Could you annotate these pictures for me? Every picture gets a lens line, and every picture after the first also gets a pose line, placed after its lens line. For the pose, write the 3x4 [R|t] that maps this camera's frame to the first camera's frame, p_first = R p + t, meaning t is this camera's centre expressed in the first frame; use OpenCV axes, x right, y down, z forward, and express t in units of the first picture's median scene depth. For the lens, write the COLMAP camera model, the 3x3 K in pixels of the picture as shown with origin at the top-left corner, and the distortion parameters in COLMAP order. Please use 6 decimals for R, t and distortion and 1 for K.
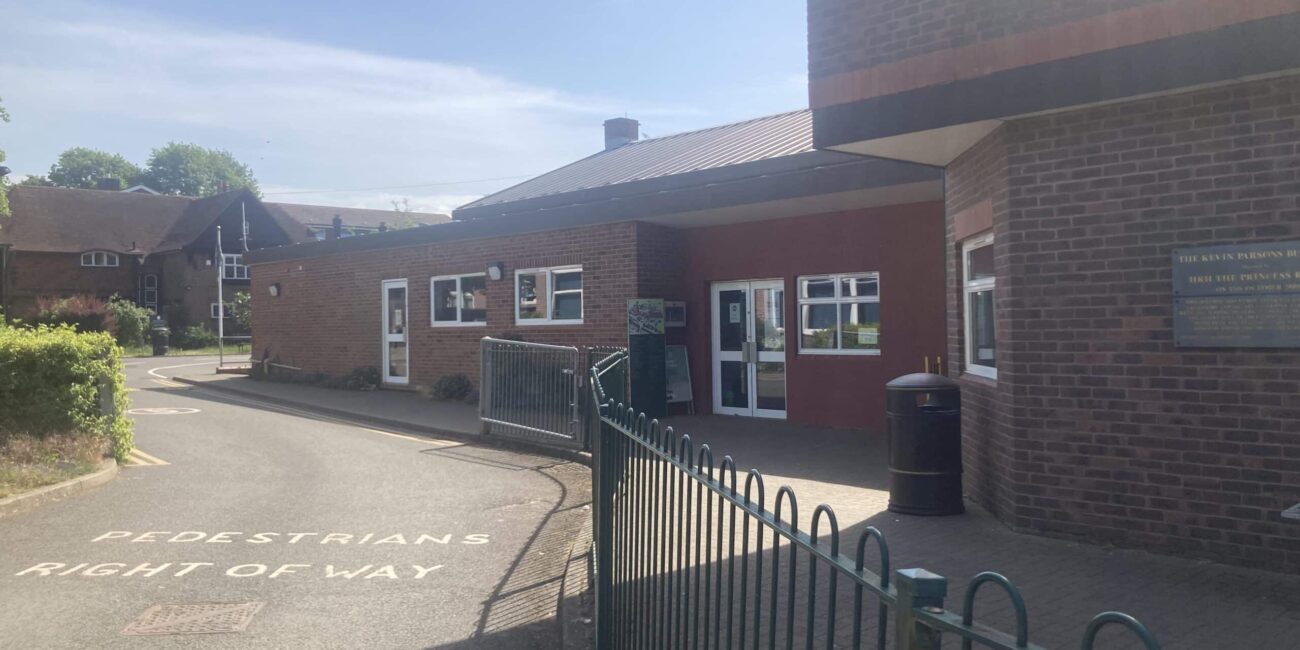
lens RADIAL K [[1067.2, 0, 635.0], [0, 1067.2, 323.9], [0, 0, 1]] dist [0.050902, 0.003303]
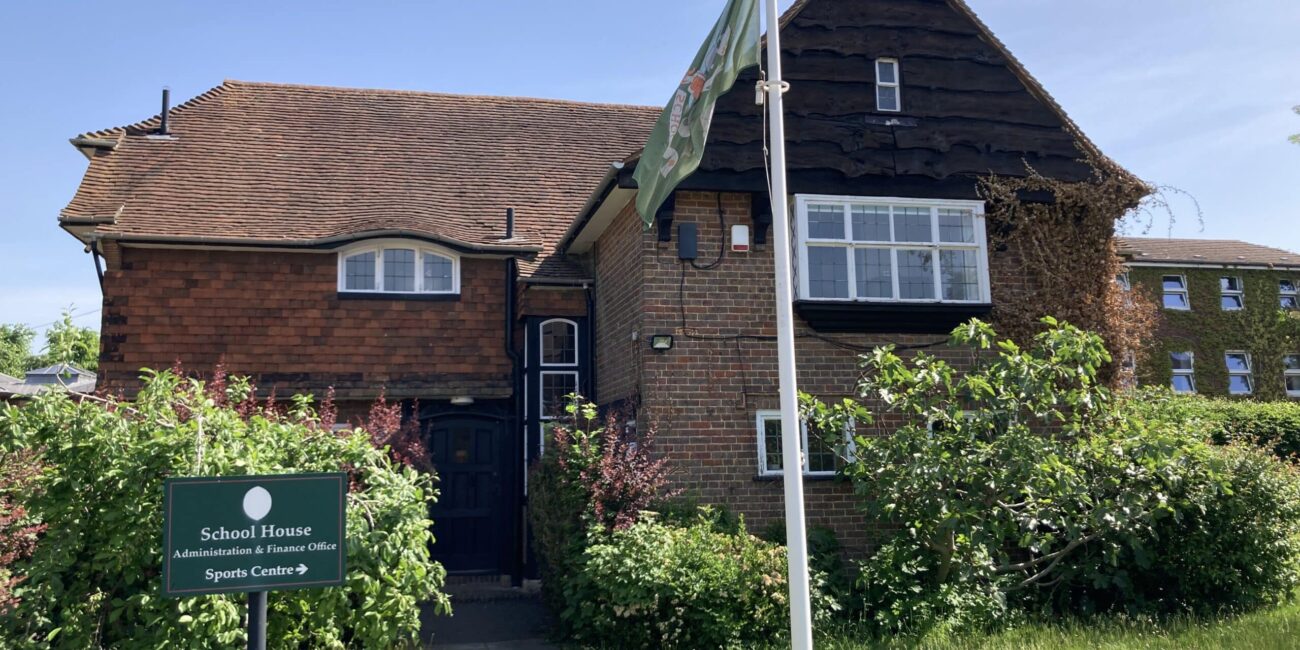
lens RADIAL K [[1067.2, 0, 635.0], [0, 1067.2, 323.9], [0, 0, 1]] dist [0.050902, 0.003303]
pose [[0.872826, -0.067107, -0.483397, -1.322651], [0.003758, 0.991396, -0.130844, -0.034899], [0.488018, 0.112388, 0.865568, 3.419818]]
